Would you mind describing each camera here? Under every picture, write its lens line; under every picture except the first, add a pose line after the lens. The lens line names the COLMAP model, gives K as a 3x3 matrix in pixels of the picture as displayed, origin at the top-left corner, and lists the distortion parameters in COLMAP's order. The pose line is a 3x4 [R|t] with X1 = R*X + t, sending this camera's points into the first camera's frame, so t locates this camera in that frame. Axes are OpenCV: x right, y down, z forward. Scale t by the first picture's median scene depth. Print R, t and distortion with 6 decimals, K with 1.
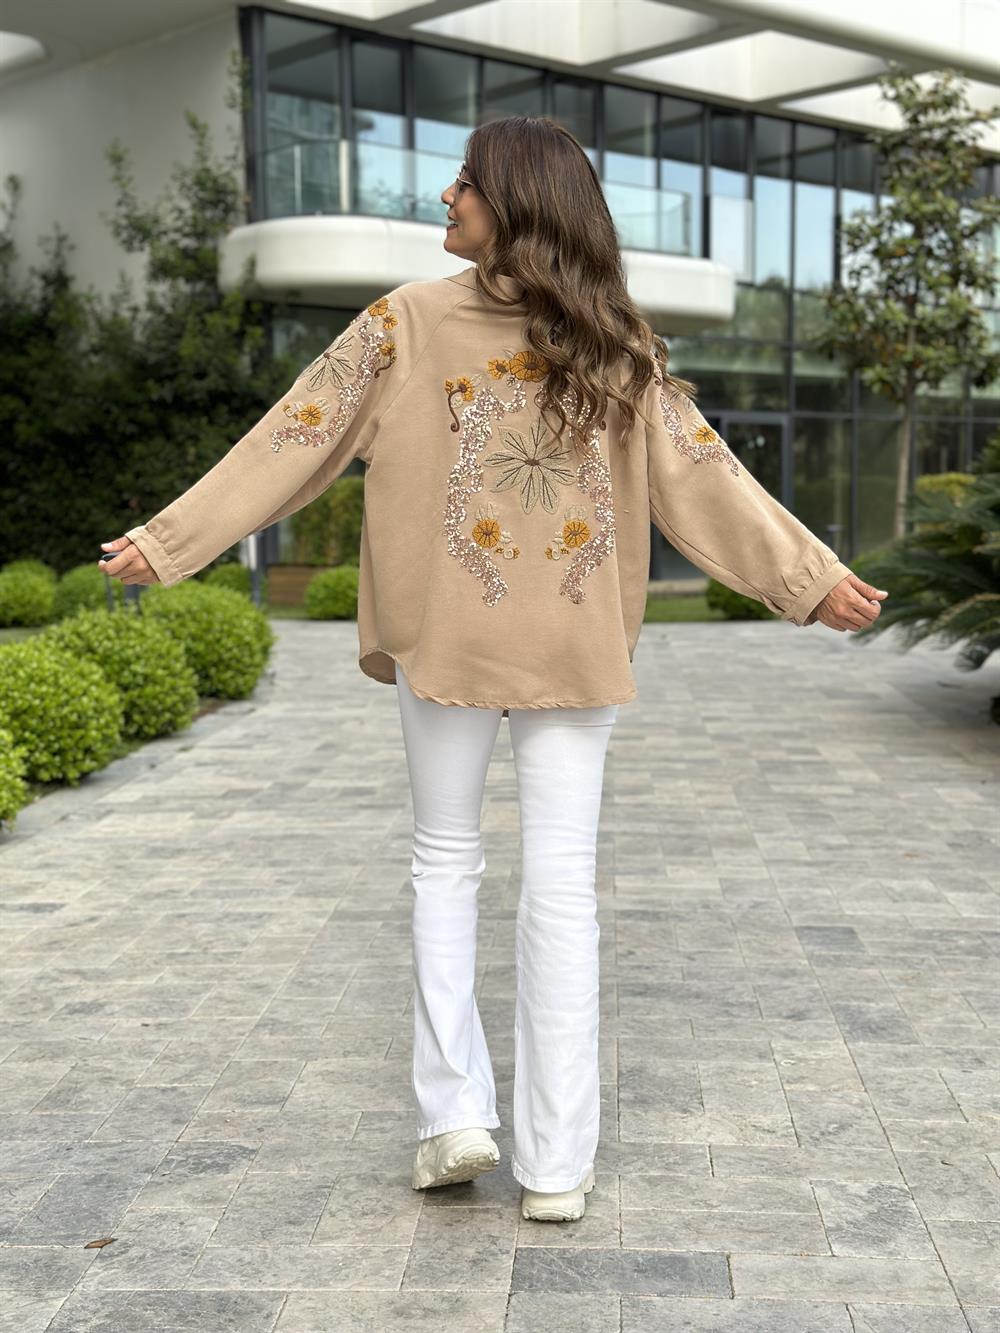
lens RADIAL K [[1876.6, 0, 500.0], [0, 1876.6, 666.5], [0, 0, 1]] dist [0.201141, -0.499652]
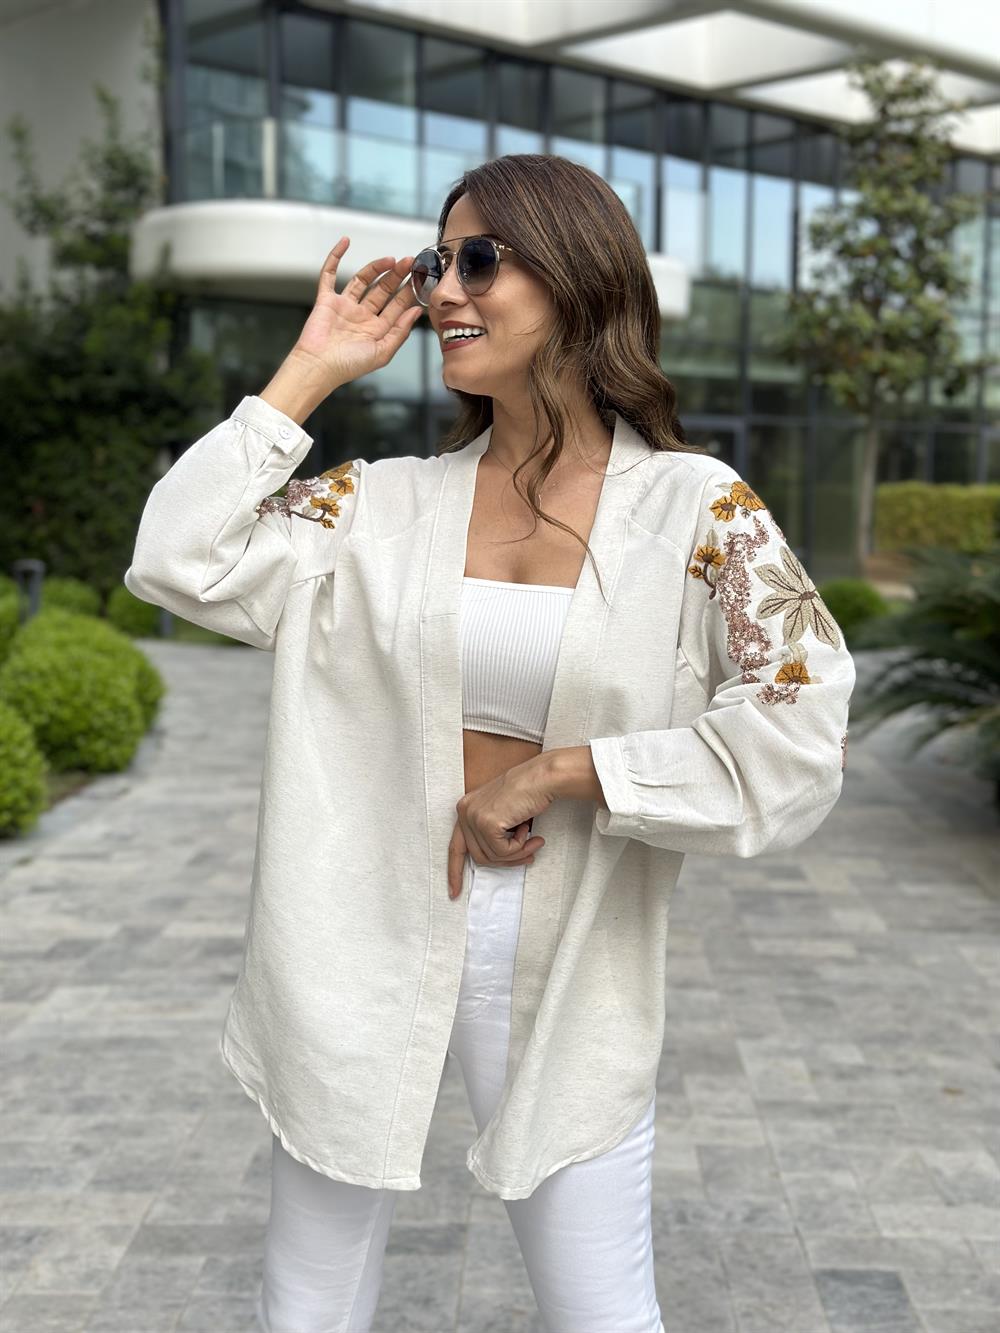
lens RADIAL K [[1879.0, 0, 500.0], [0, 1879.0, 666.5], [0, 0, 1]] dist [0.218000, -0.508807]
pose [[0.999491, 0.010522, 0.030119, 0.009184], [-0.010702, 0.999926, 0.005818, -0.037571], [-0.030055, -0.006137, 0.999529, 0.144050]]
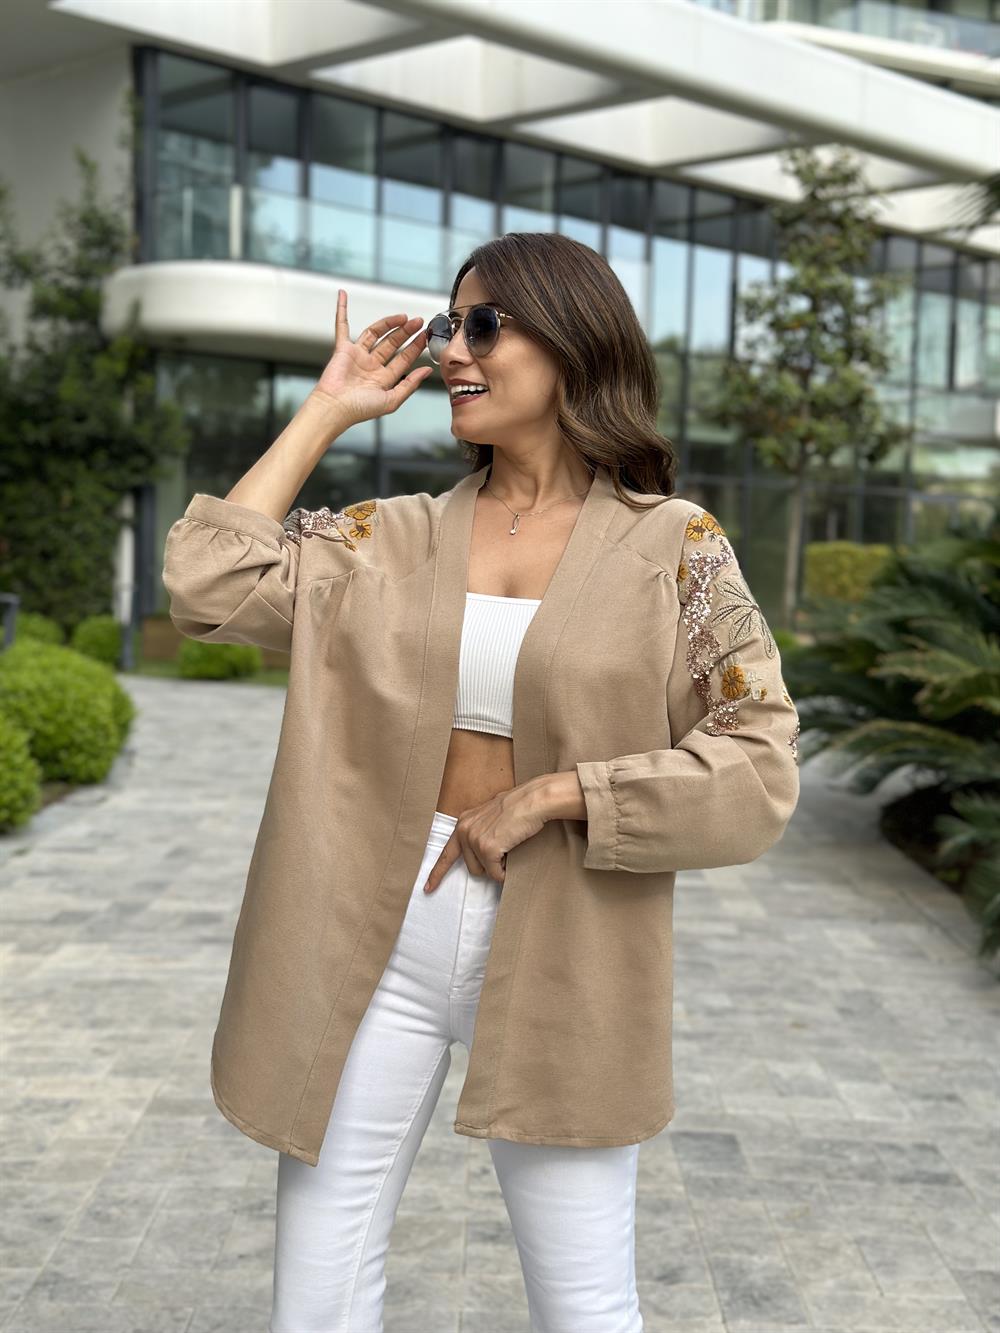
lens RADIAL K [[1876.6, 0, 500.0], [0, 1876.6, 666.5], [0, 0, 1]] dist [0.201141, -0.499652]
pose [[0.997750, 0.032596, 0.058580, 0.007180], [-0.031375, 0.999273, -0.021642, -0.027406], [-0.059243, 0.019756, 0.998048, 0.048272]]
